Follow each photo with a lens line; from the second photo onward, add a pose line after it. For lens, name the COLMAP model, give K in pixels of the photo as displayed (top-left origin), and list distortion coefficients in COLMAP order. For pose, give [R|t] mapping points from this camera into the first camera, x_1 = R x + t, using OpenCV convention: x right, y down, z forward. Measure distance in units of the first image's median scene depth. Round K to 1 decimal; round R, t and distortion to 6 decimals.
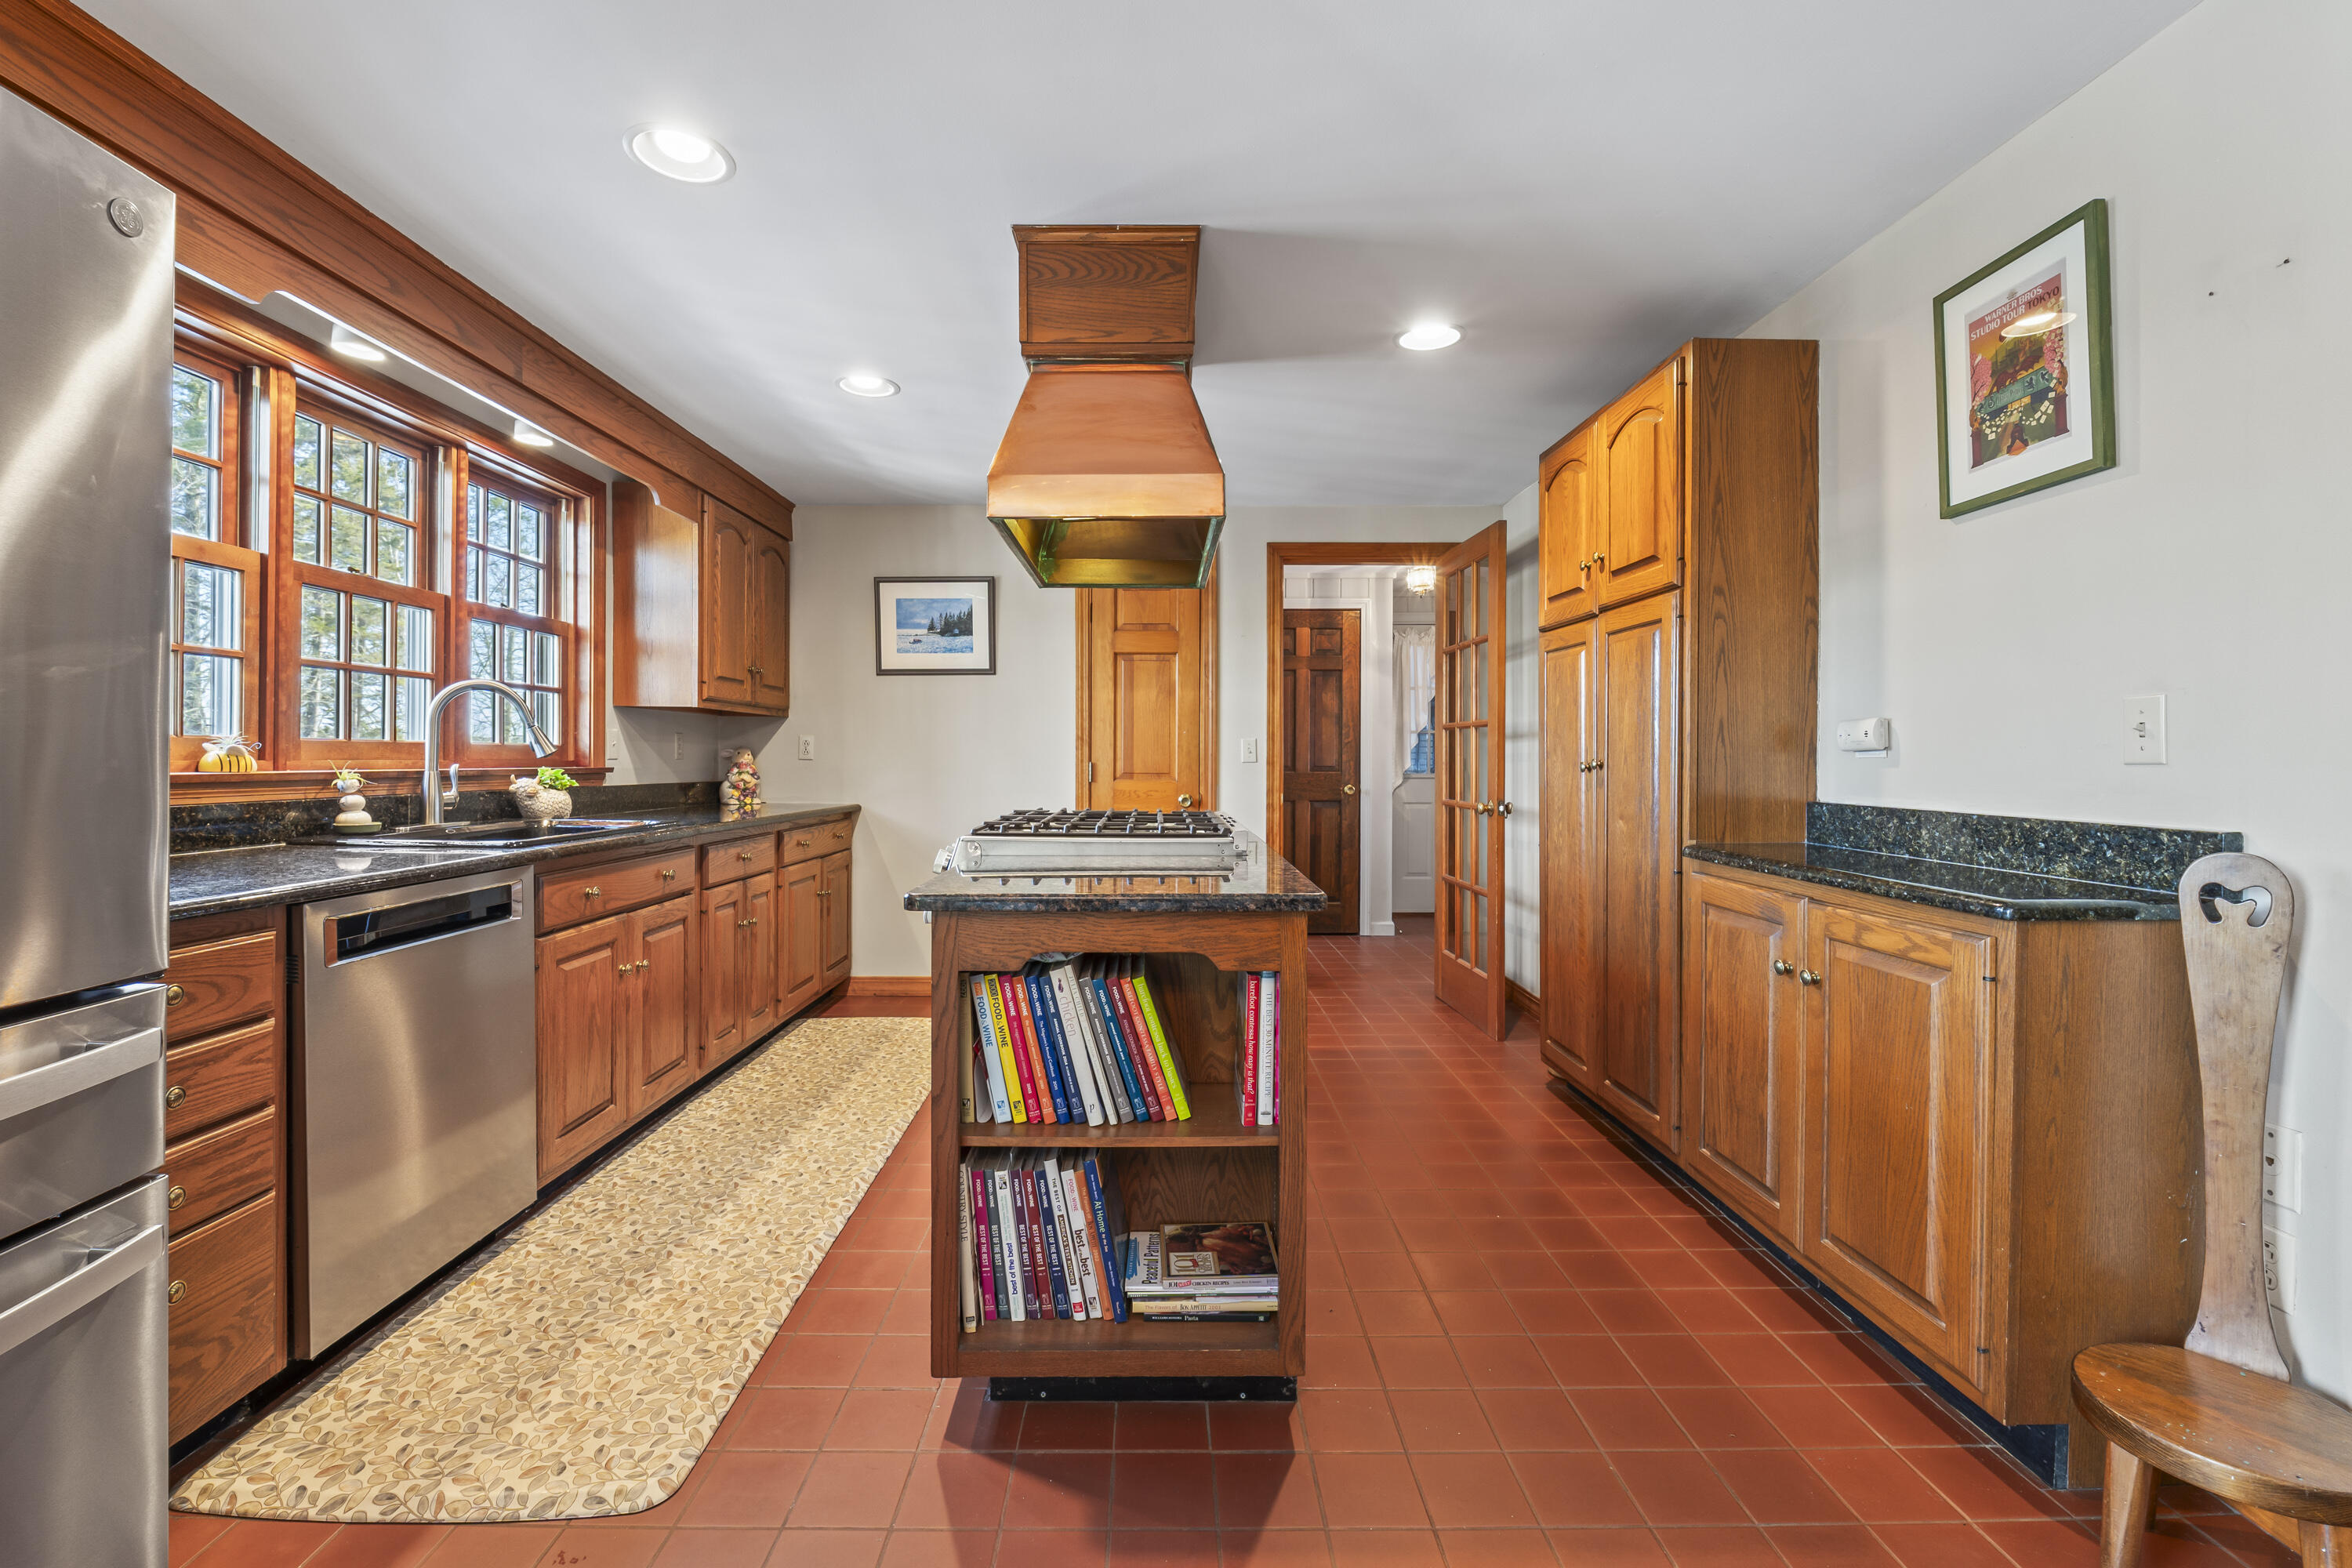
lens RADIAL K [[987.6, 0, 1167.7], [0, 987.6, 762.1], [0, 0, 1]] dist [-0.002888, 0.000018]
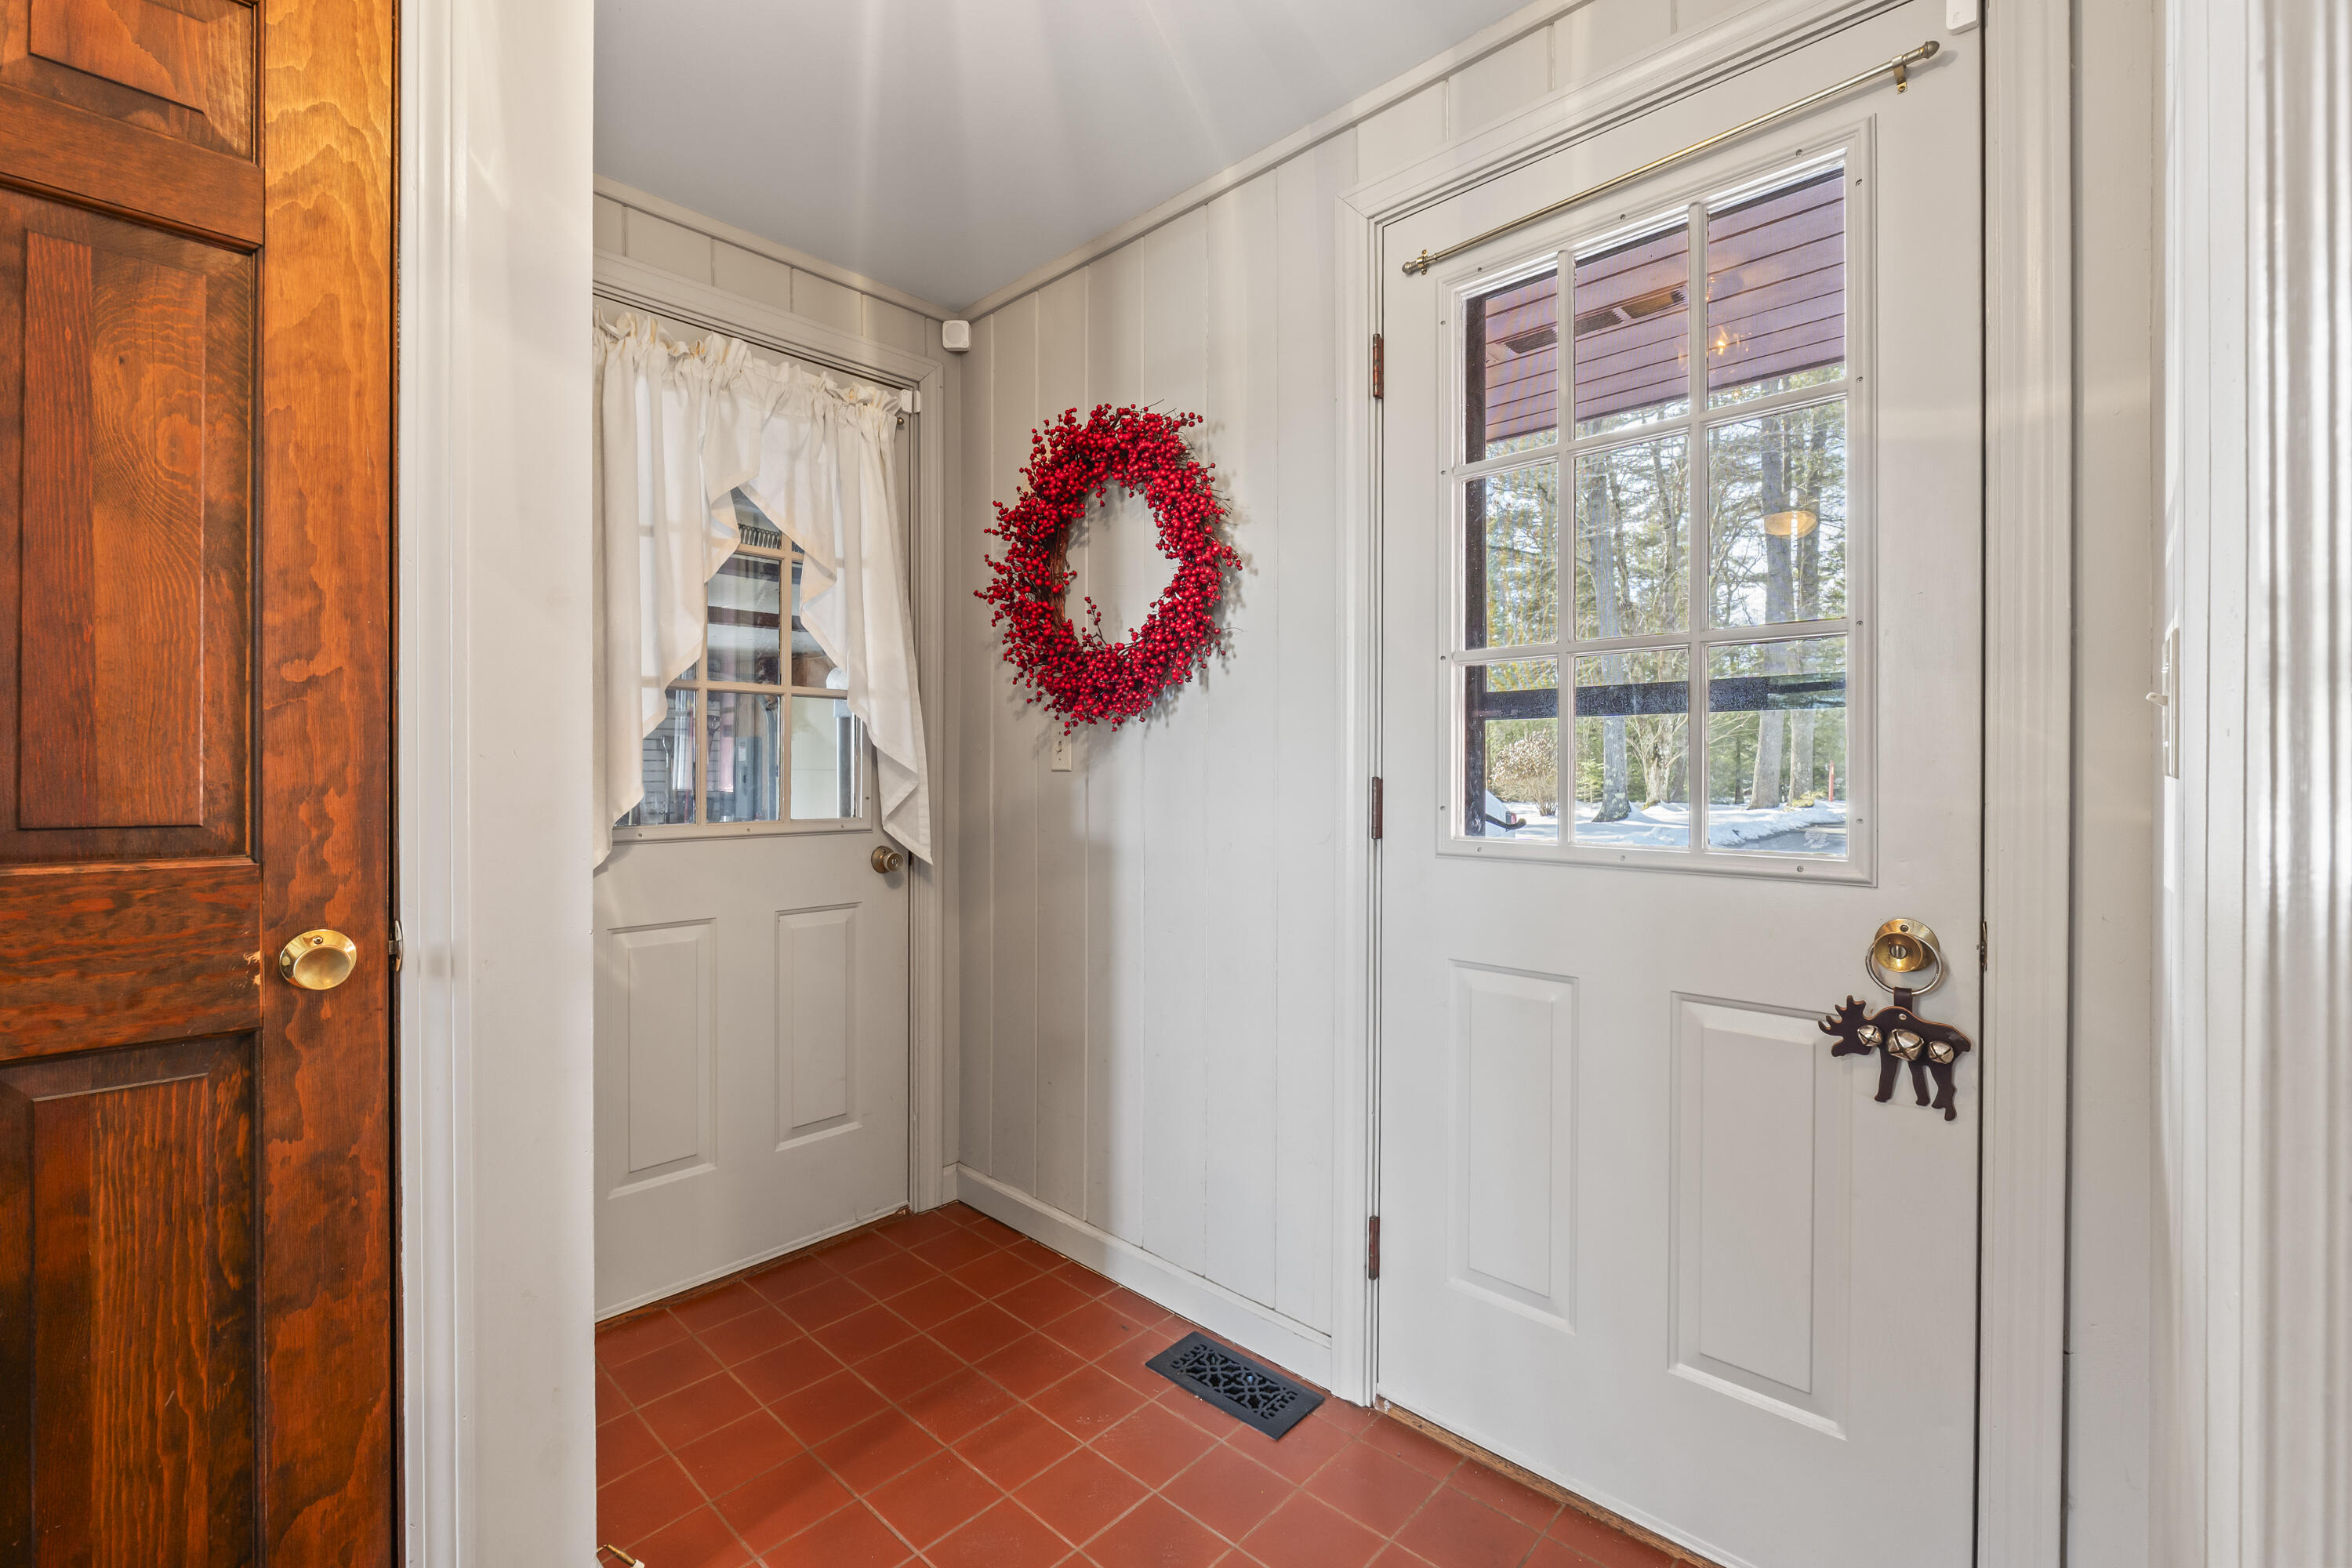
lens RADIAL K [[996.4, 0, 1170.8], [0, 996.4, 776.4], [0, 0, 1]] dist [-0.008190, -0.000071]
pose [[0.693860, -0.006647, 0.720080, 0.332343], [0.007039, 0.999972, 0.002447, -0.004681], [-0.720076, 0.003371, 0.693887, 1.575699]]
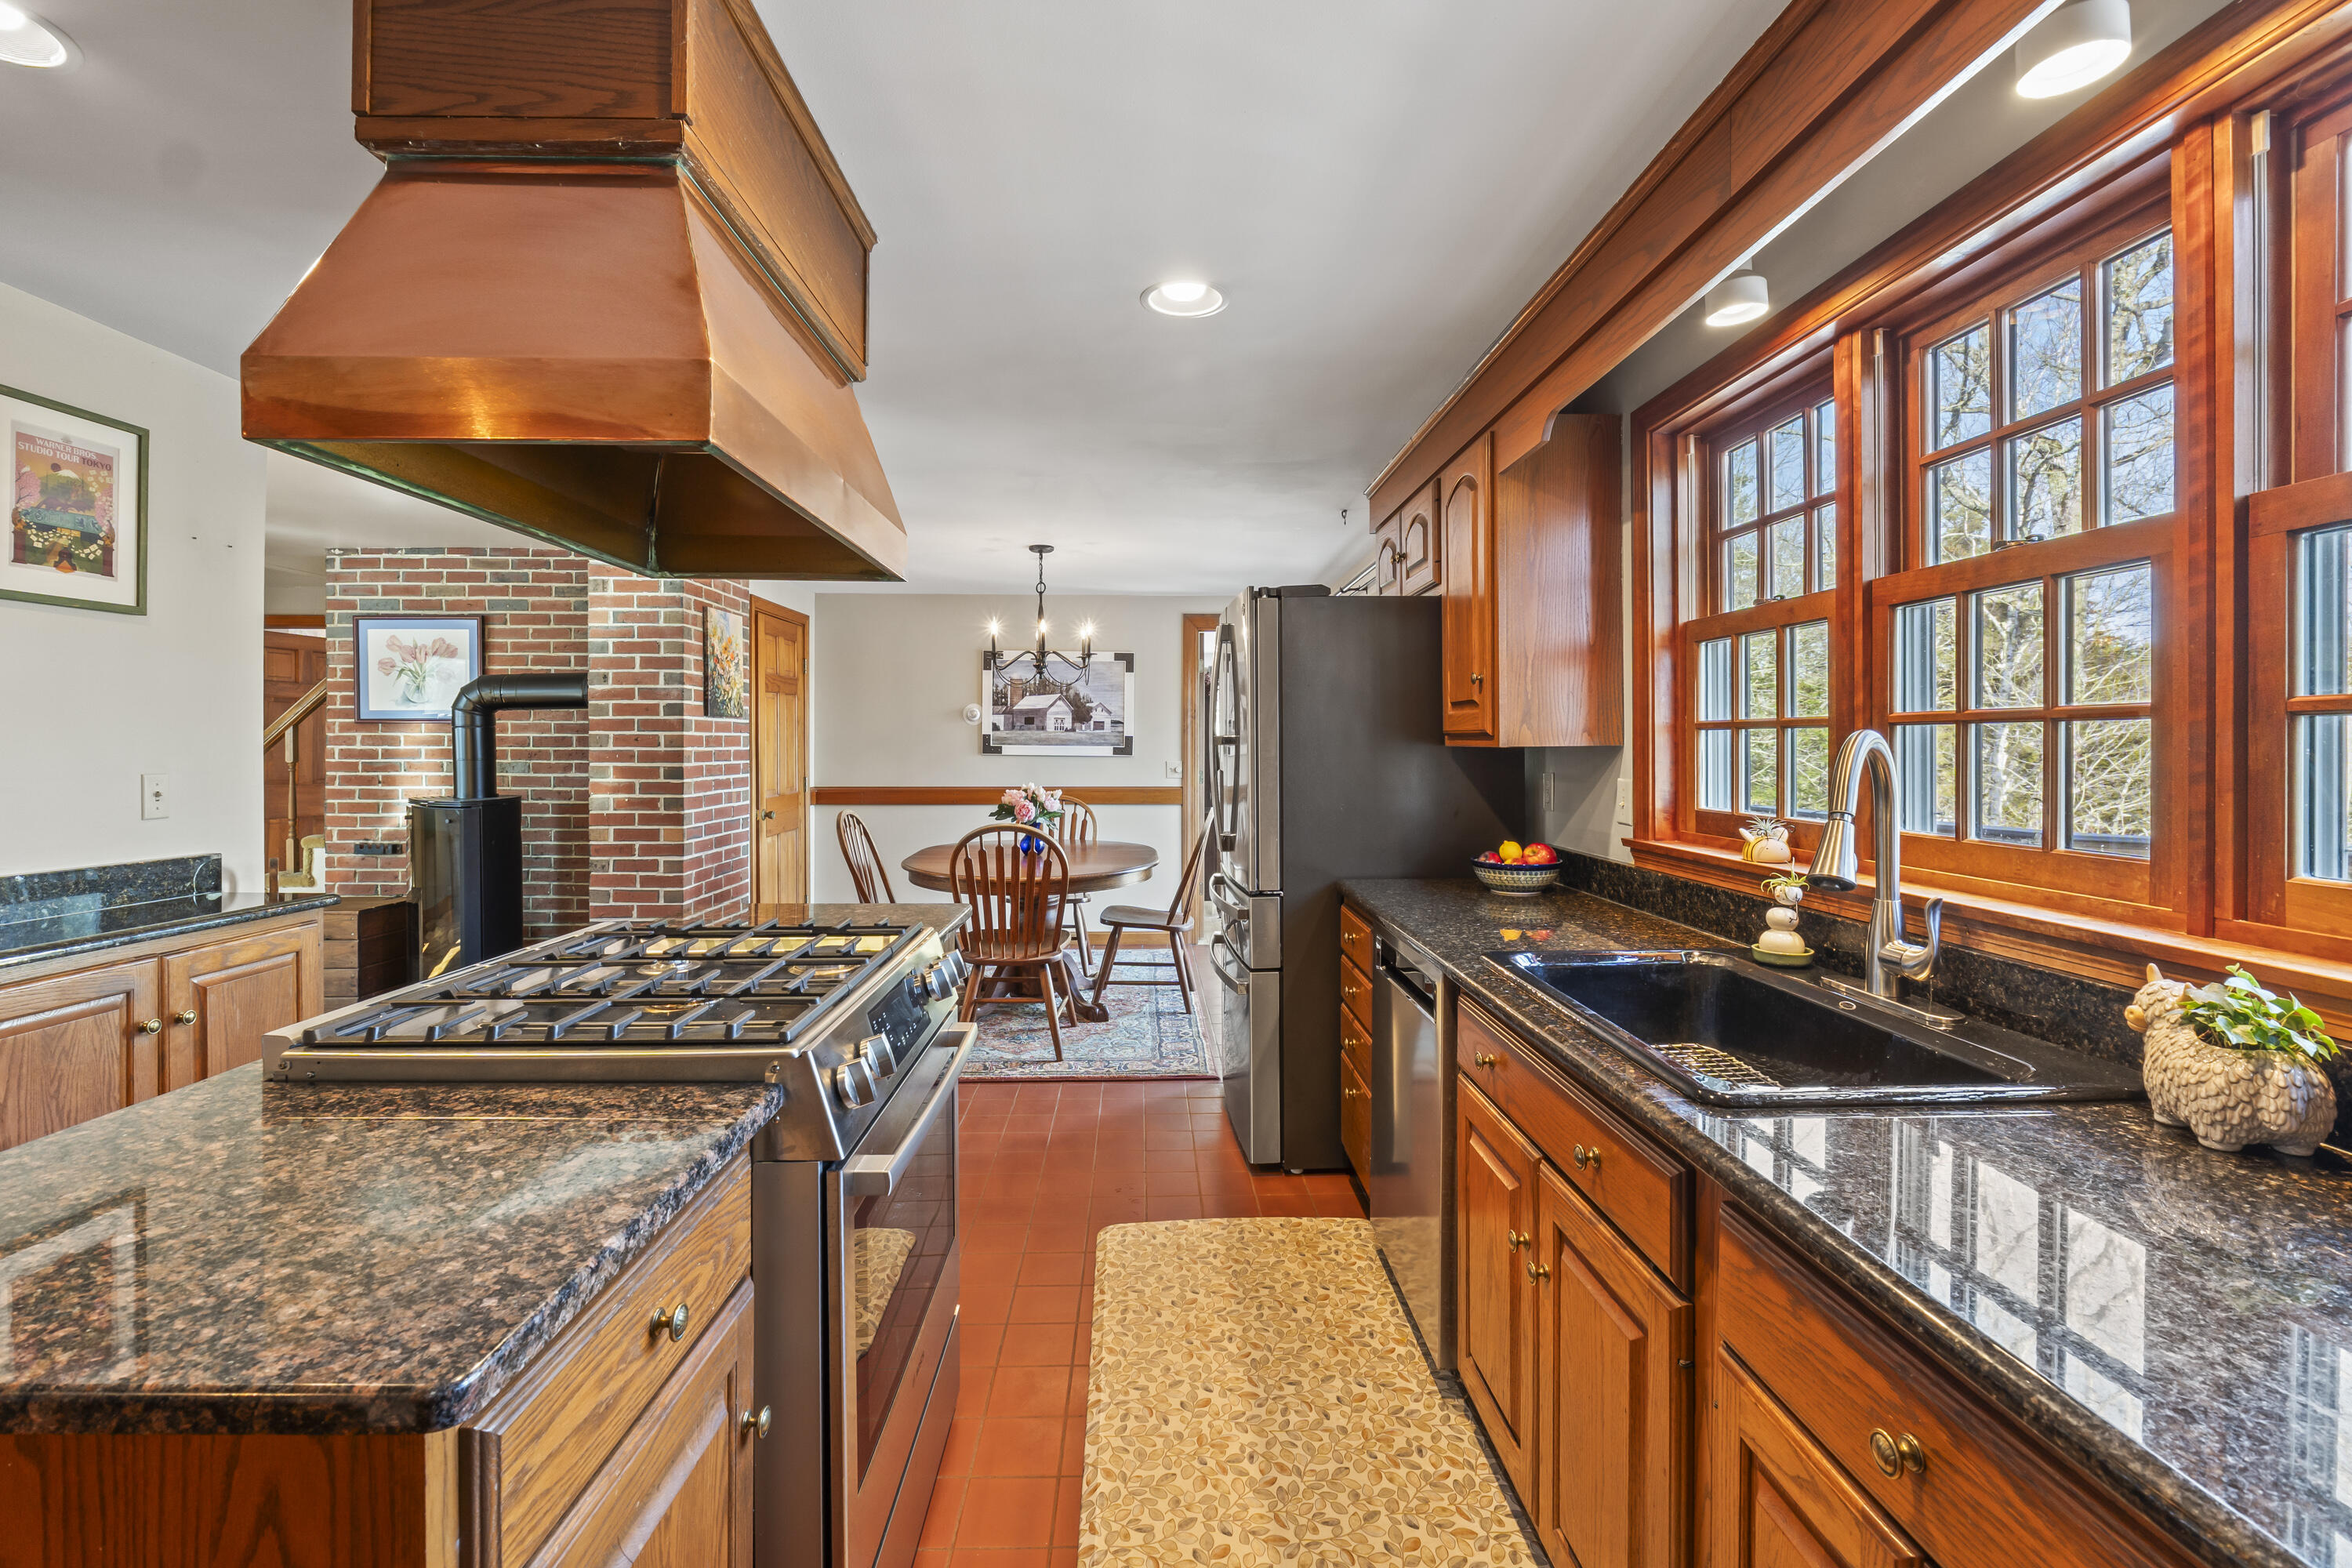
lens RADIAL K [[994.7, 0, 1172.3], [0, 994.7, 752.1], [0, 0, 1]] dist [-0.007859, -0.000157]
pose [[-0.999816, -0.005281, -0.018430, -0.290493], [-0.005475, 0.999930, 0.010506, -0.066730], [0.018374, 0.010605, -0.999775, 1.348080]]
